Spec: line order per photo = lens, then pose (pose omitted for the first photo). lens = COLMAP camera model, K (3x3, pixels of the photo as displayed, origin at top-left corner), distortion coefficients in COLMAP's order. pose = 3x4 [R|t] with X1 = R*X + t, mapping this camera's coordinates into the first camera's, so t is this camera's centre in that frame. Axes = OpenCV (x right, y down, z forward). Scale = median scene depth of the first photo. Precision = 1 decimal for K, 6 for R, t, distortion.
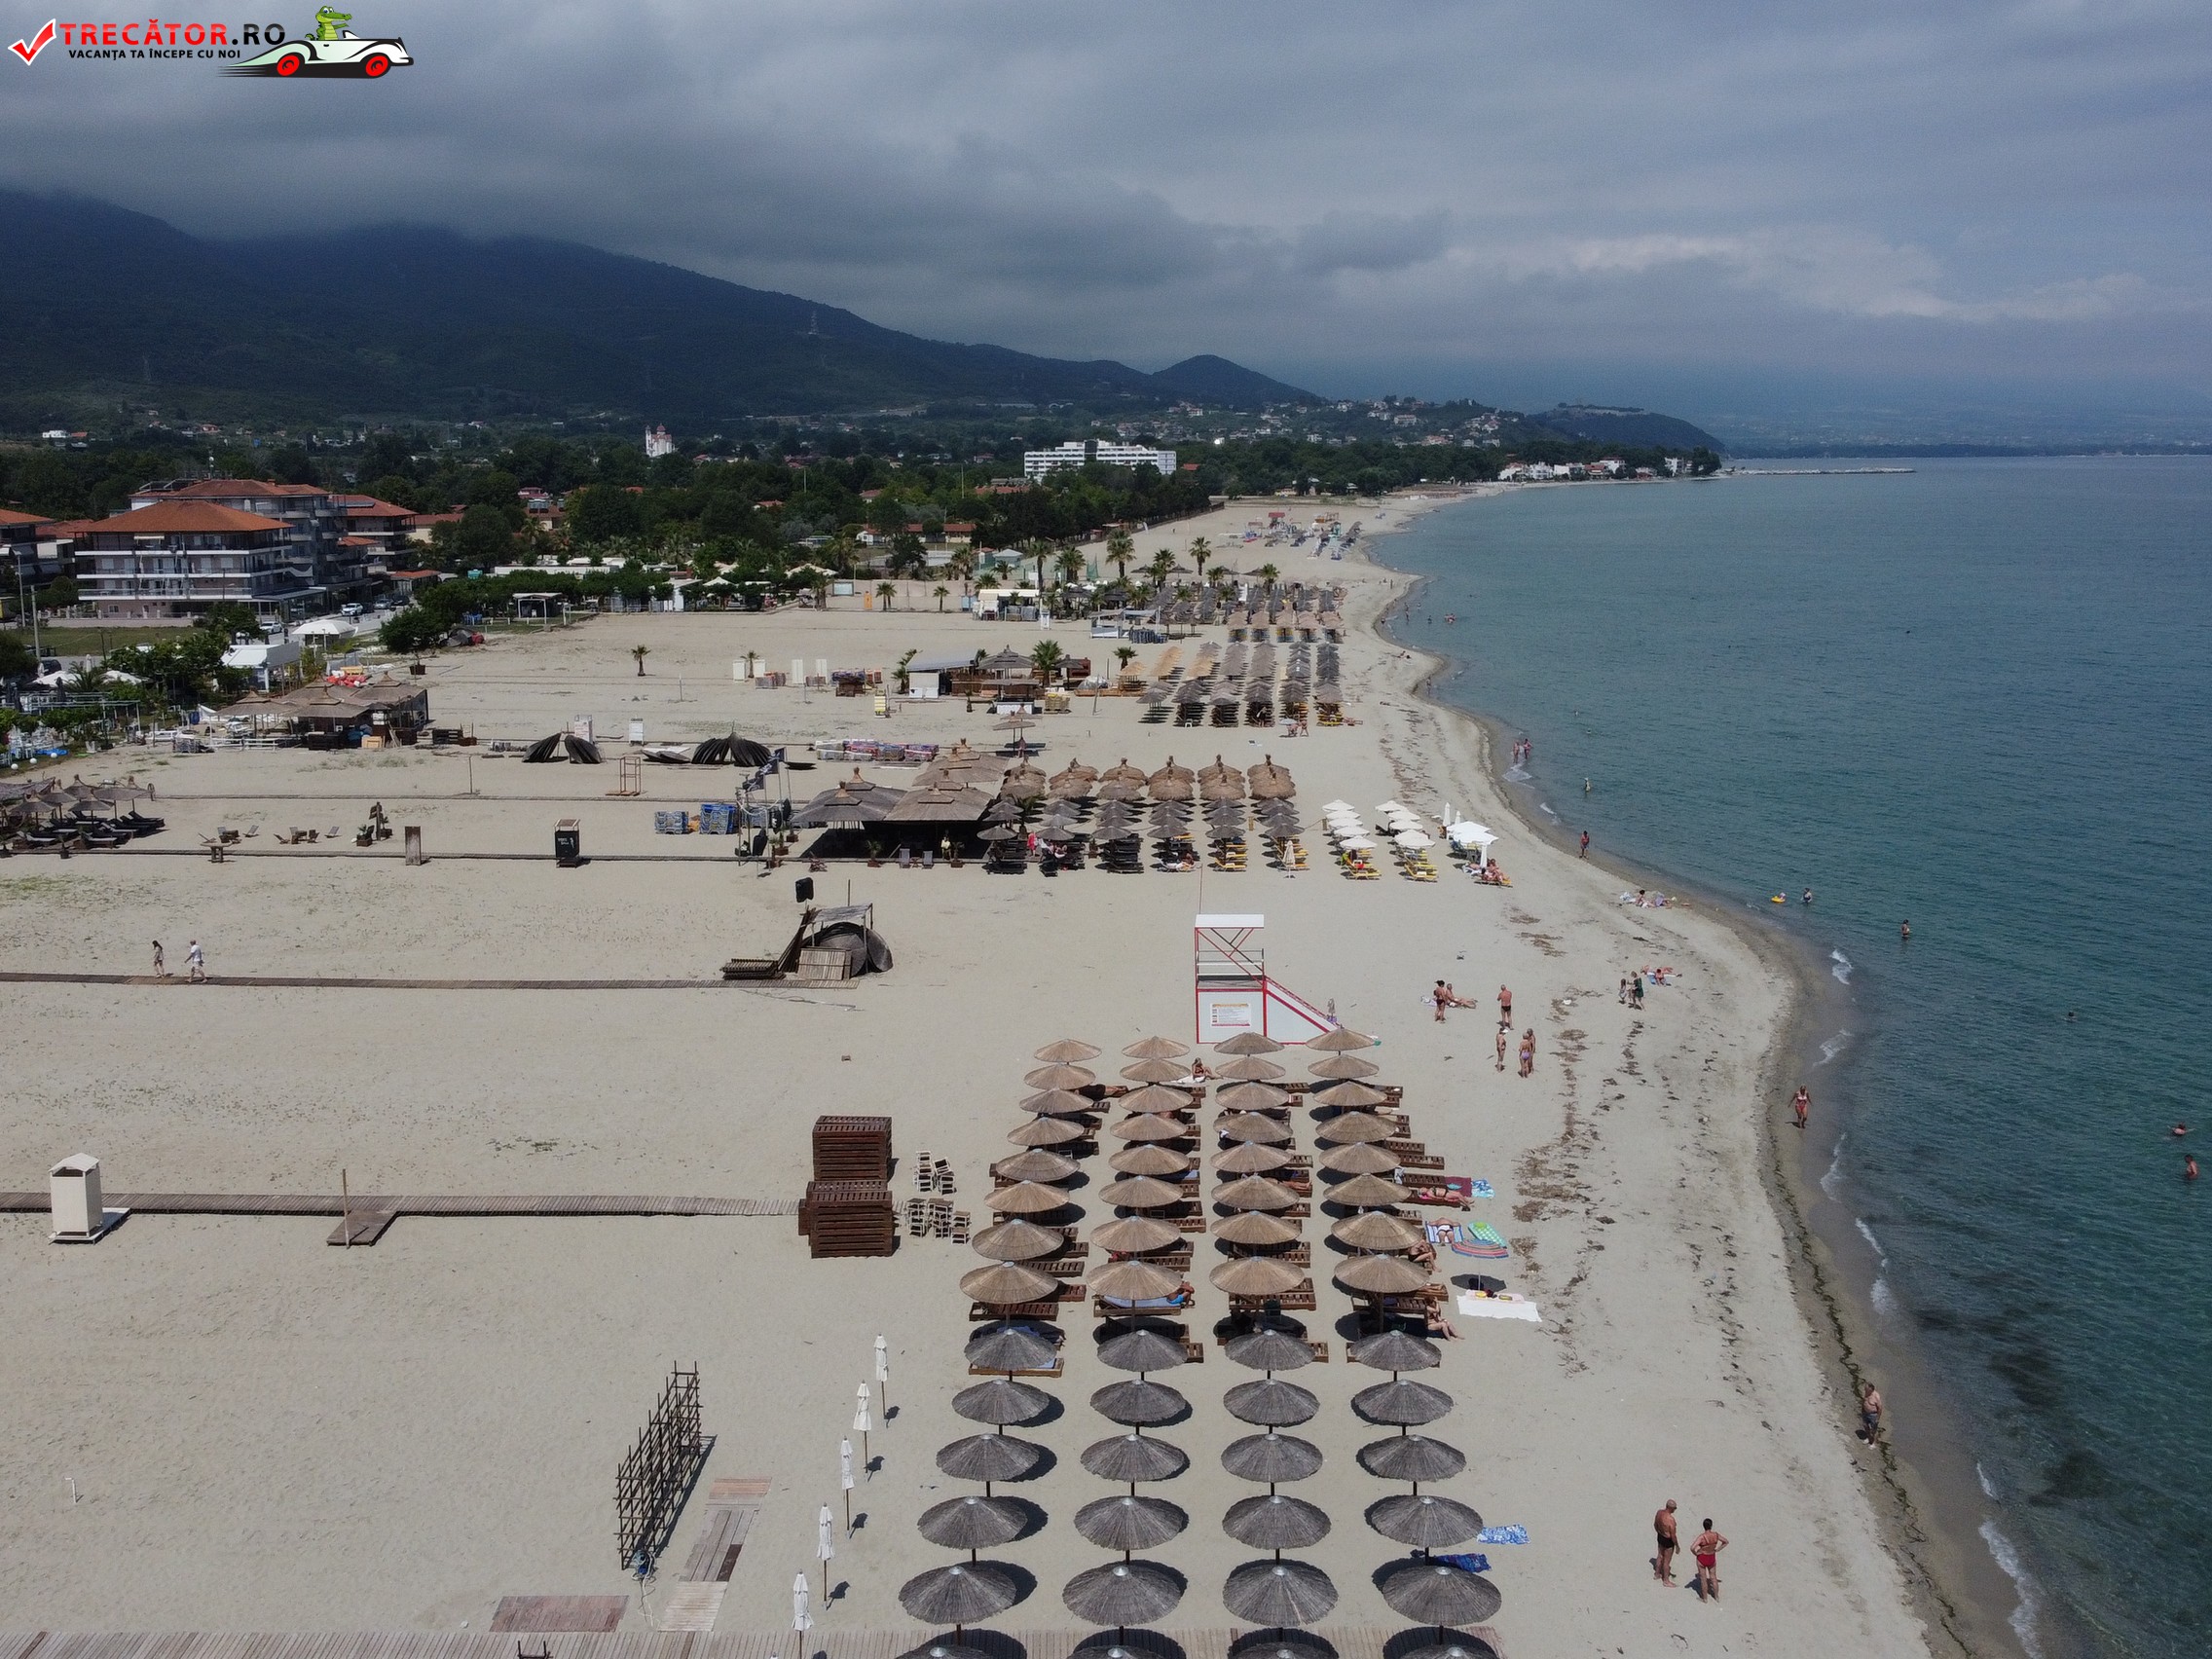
lens RADIAL K [[2209.7, 0, 1102.4], [0, 2209.7, 837.0], [0, 0, 1]] dist [-0.010474, 0.000000]
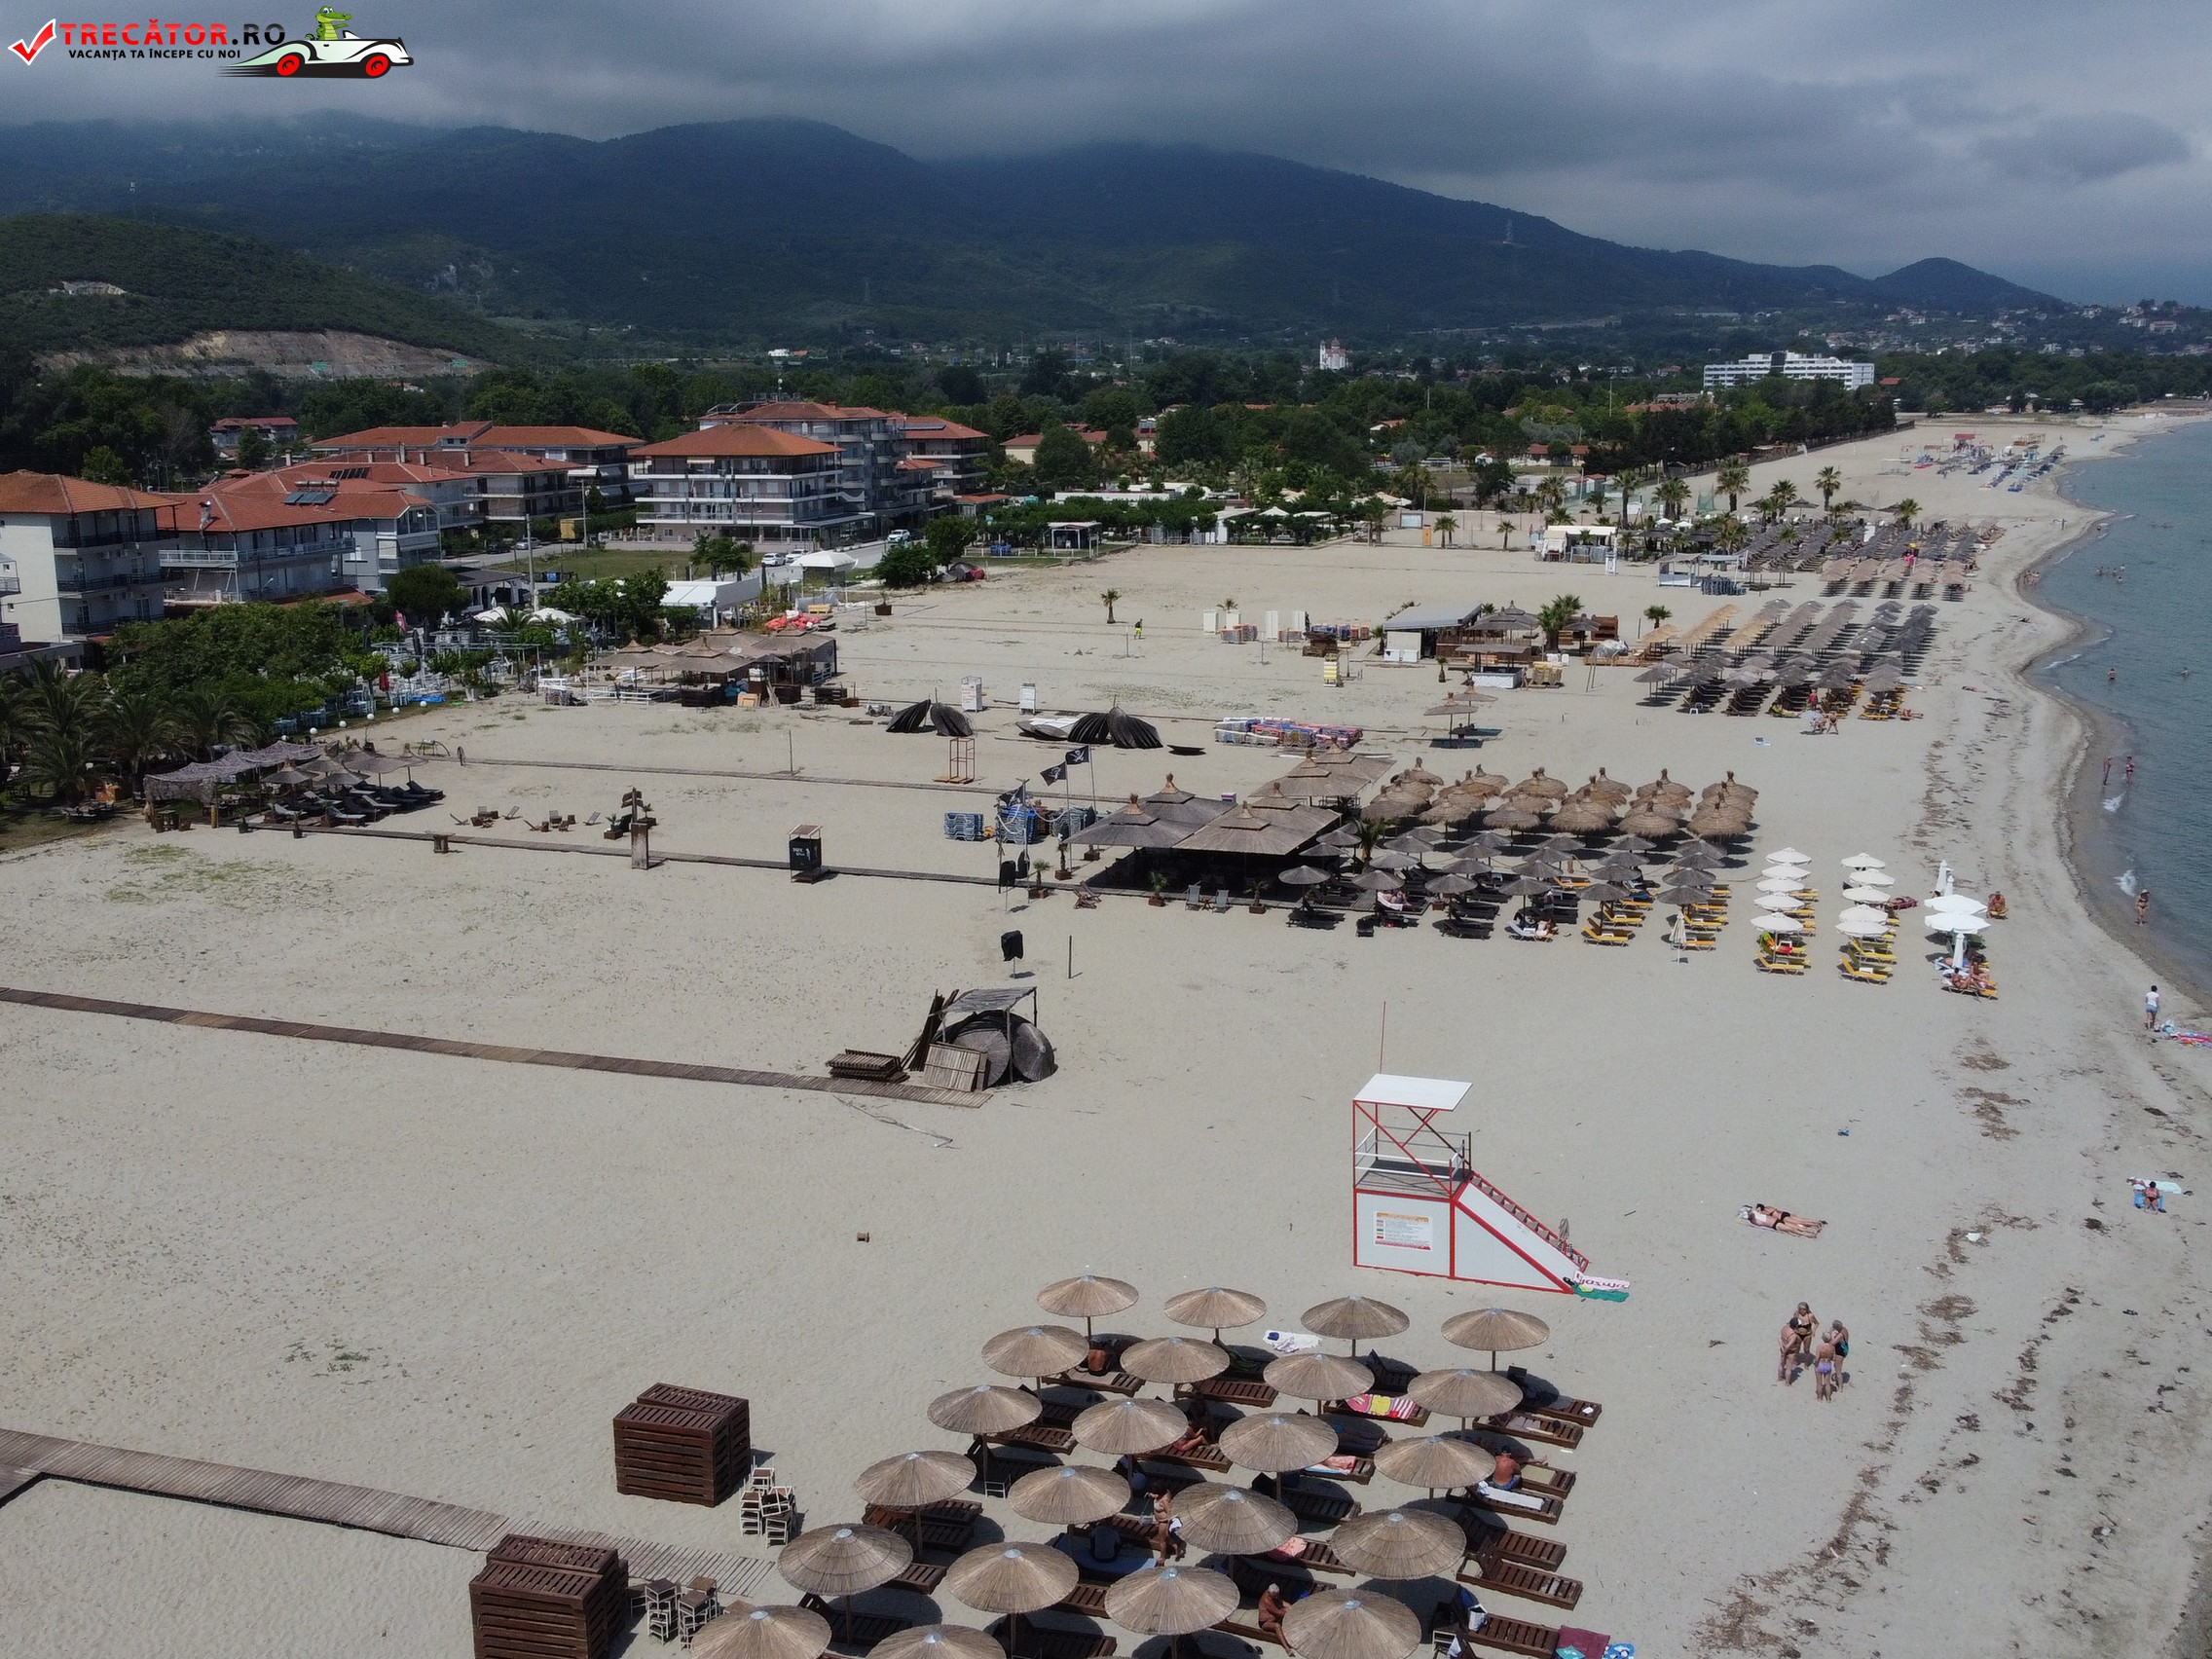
lens RADIAL K [[2209.7, 0, 1107.3], [0, 2209.7, 836.0], [0, 0, 1]] dist [-0.010474, 0.000000]
pose [[0.953421, 0.057156, -0.296177, 0.048305], [-0.045990, 0.997949, 0.044537, -0.019395], [0.298115, -0.028842, 0.954094, 0.095829]]
